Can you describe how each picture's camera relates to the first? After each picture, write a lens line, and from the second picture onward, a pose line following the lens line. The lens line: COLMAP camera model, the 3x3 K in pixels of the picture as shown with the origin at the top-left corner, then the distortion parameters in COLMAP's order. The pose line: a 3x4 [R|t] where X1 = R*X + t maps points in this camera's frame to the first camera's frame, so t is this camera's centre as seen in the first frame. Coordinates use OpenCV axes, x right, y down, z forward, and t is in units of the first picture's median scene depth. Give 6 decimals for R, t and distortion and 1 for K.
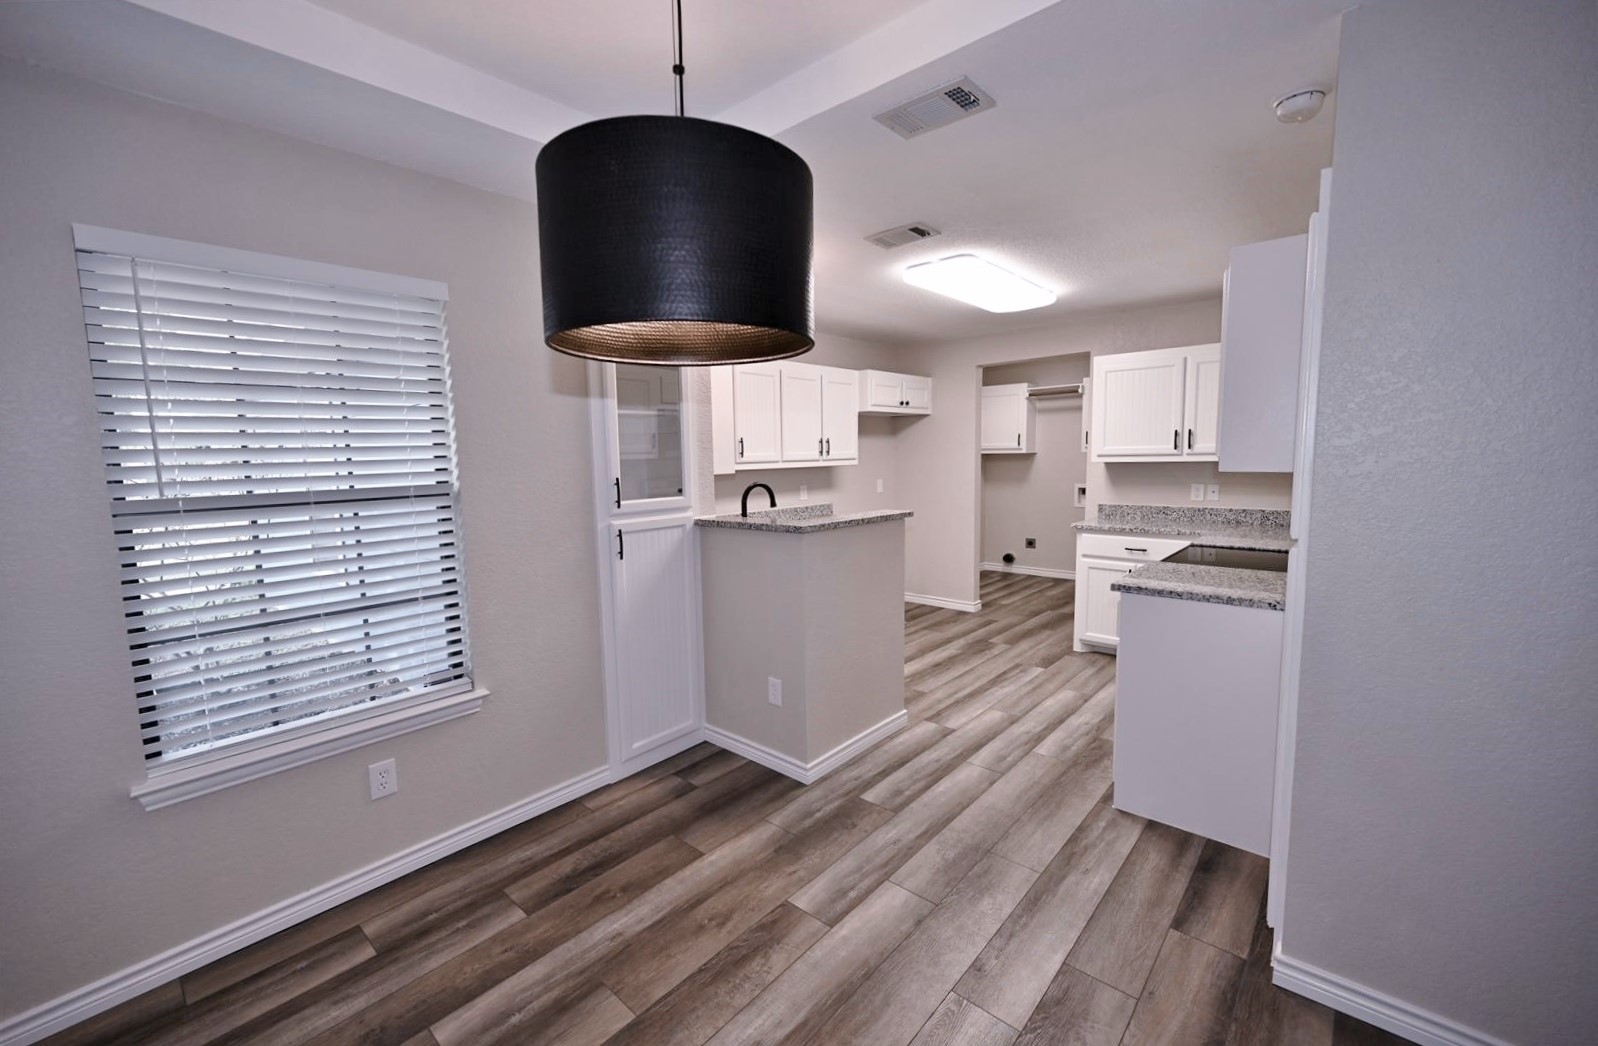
lens RADIAL K [[635.9, 0, 795.6], [0, 635.9, 523.4], [0, 0, 1]] dist [-0.000023, -0.000161]
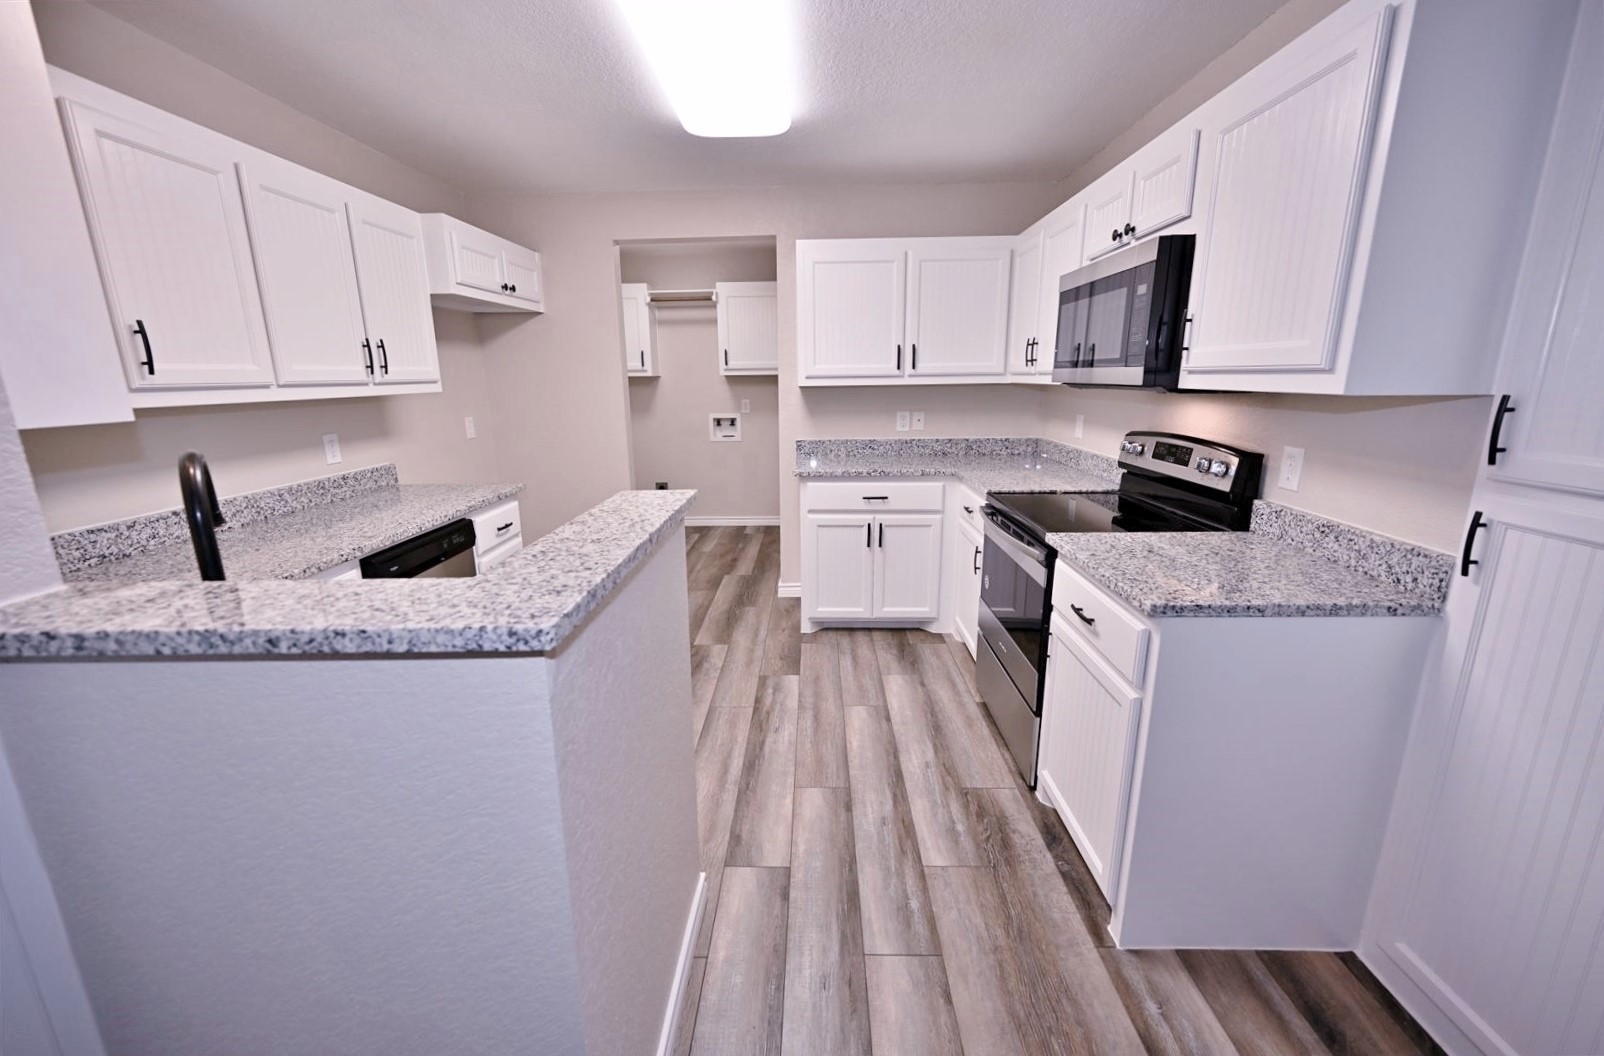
lens RADIAL K [[636.8, 0, 800.5], [0, 636.8, 522.1], [0, 0, 1]] dist [-0.002217, 0.000515]
pose [[0.757861, -0.138438, 0.637559, -0.044263], [0.067898, 0.988657, 0.133965, -0.040985], [-0.648873, -0.058238, 0.758665, 0.452359]]
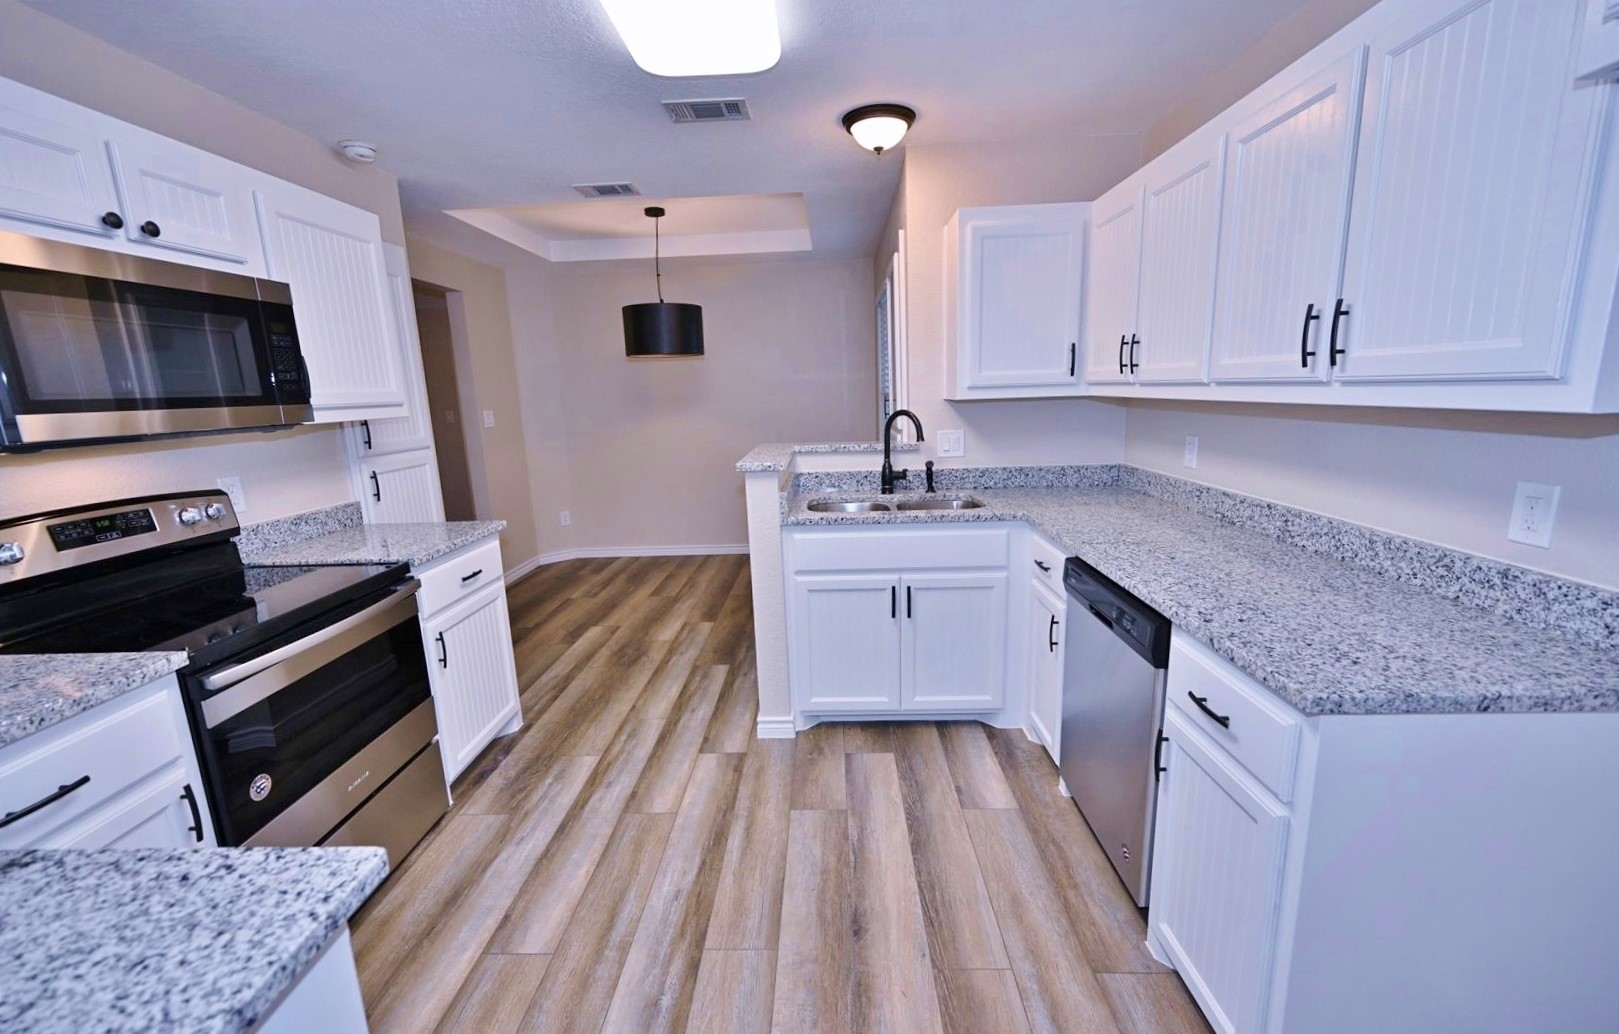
lens RADIAL K [[656.9, 0, 817.5], [0, 656.9, 523.3], [0, 0, 1]] dist [0.001311, 0.000334]
pose [[-0.753245, 0.176798, -0.633533, 0.464231], [-0.023189, 0.955460, 0.294208, -0.138399], [0.657331, 0.236302, -0.715596, 1.237768]]
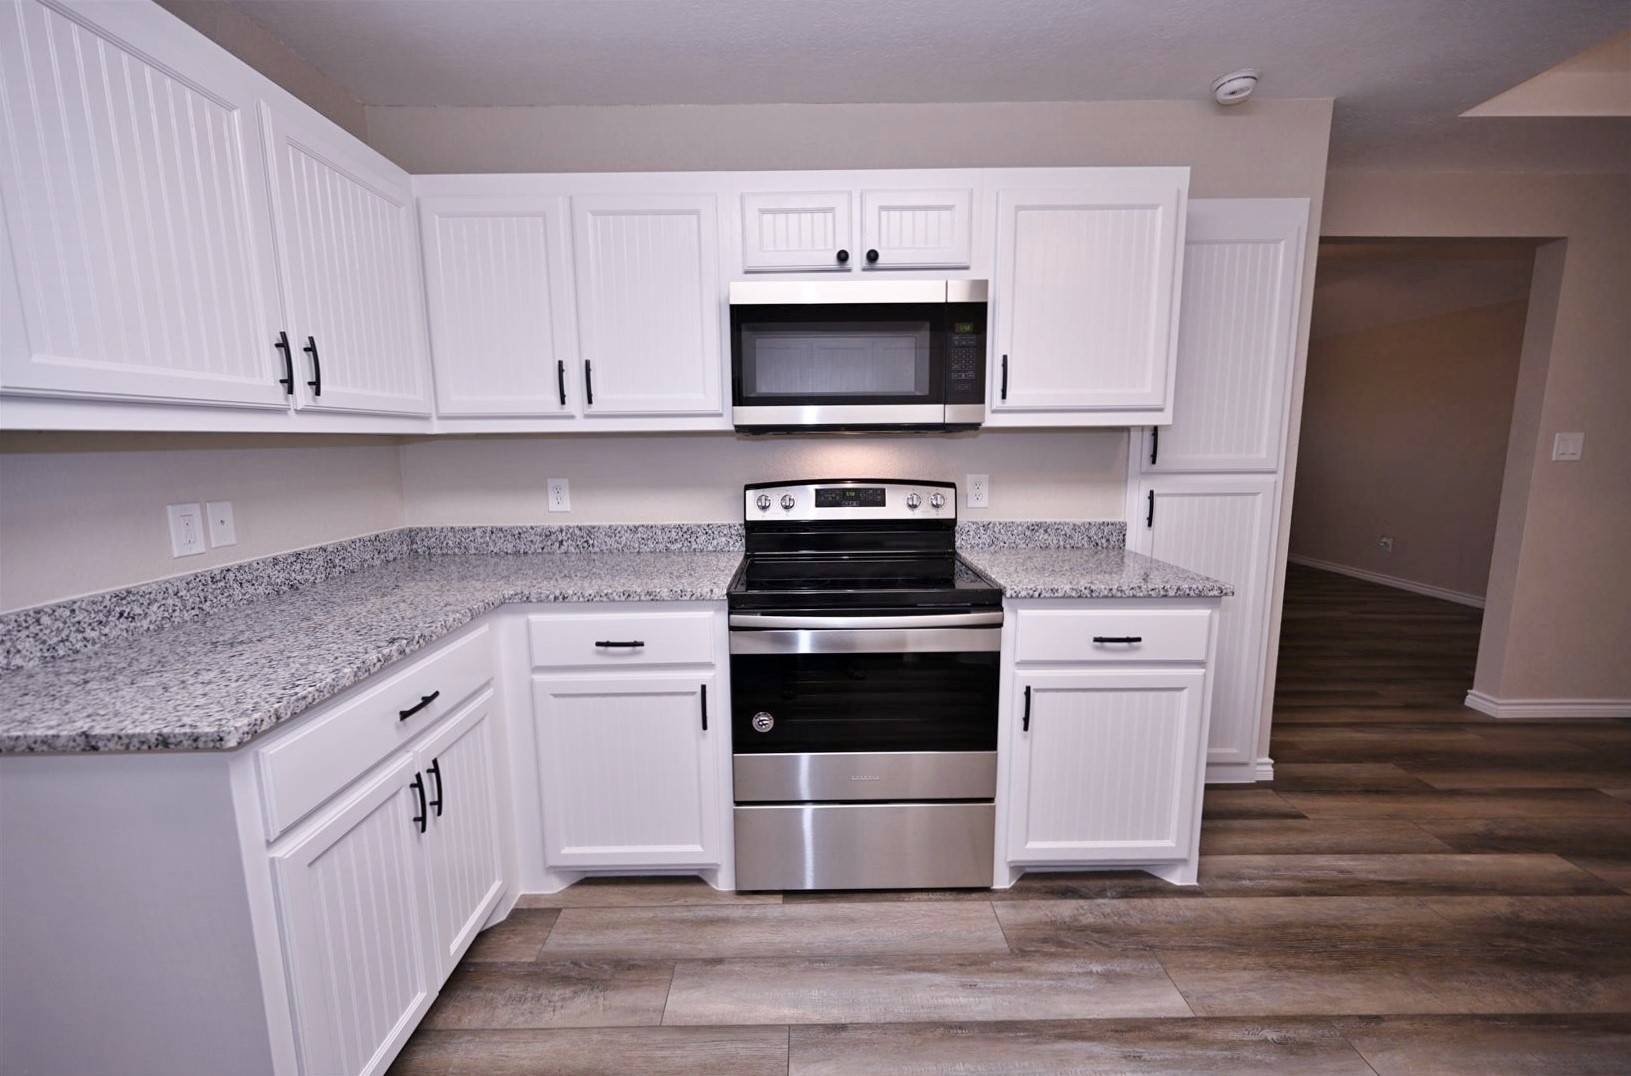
lens RADIAL K [[647.5, 0, 793.9], [0, 647.5, 536.0], [0, 0, 1]] dist [-0.002217, 0.000515]
pose [[-0.674862, -0.084727, 0.733064, 0.177922], [0.098552, 0.974140, 0.203317, -0.087691], [-0.731334, 0.209456, -0.649060, 1.044560]]
